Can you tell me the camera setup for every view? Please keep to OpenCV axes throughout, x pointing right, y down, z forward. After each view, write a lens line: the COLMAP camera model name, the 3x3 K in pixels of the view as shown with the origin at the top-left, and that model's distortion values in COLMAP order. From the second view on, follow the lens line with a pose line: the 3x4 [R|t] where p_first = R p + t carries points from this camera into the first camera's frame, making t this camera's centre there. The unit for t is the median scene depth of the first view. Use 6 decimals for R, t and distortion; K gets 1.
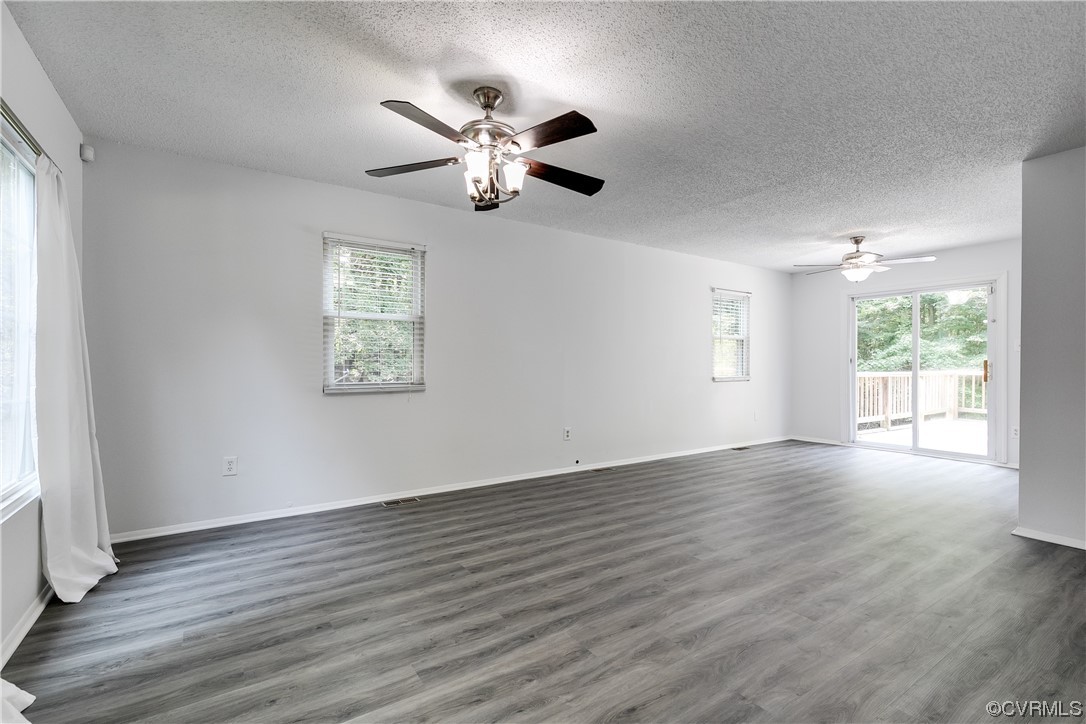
lens RADIAL K [[494.0, 0, 543.0], [0, 494.0, 362.0], [0, 0, 1]] dist [0.000465, -0.000038]
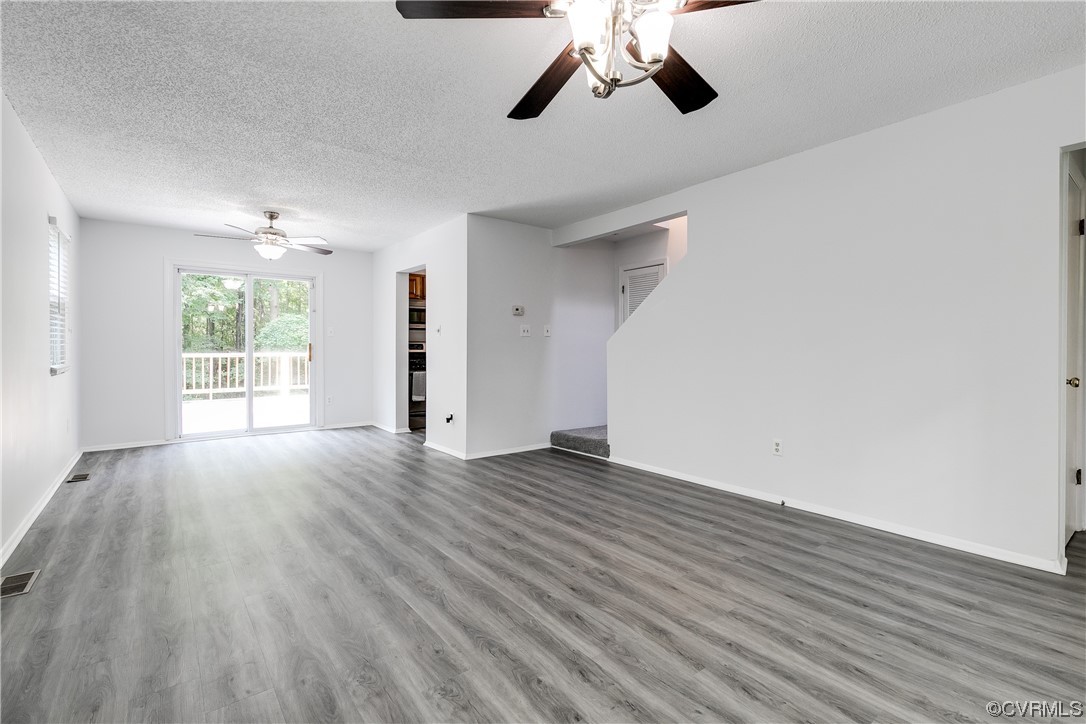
lens RADIAL K [[494.0, 0, 543.0], [0, 494.0, 362.0], [0, 0, 1]] dist [0.000465, -0.000038]
pose [[-0.064058, -0.032363, 0.997421, -0.706918], [-0.002630, 0.999476, 0.032261, 0.002257], [-0.997943, -0.000556, -0.064110, 1.105523]]
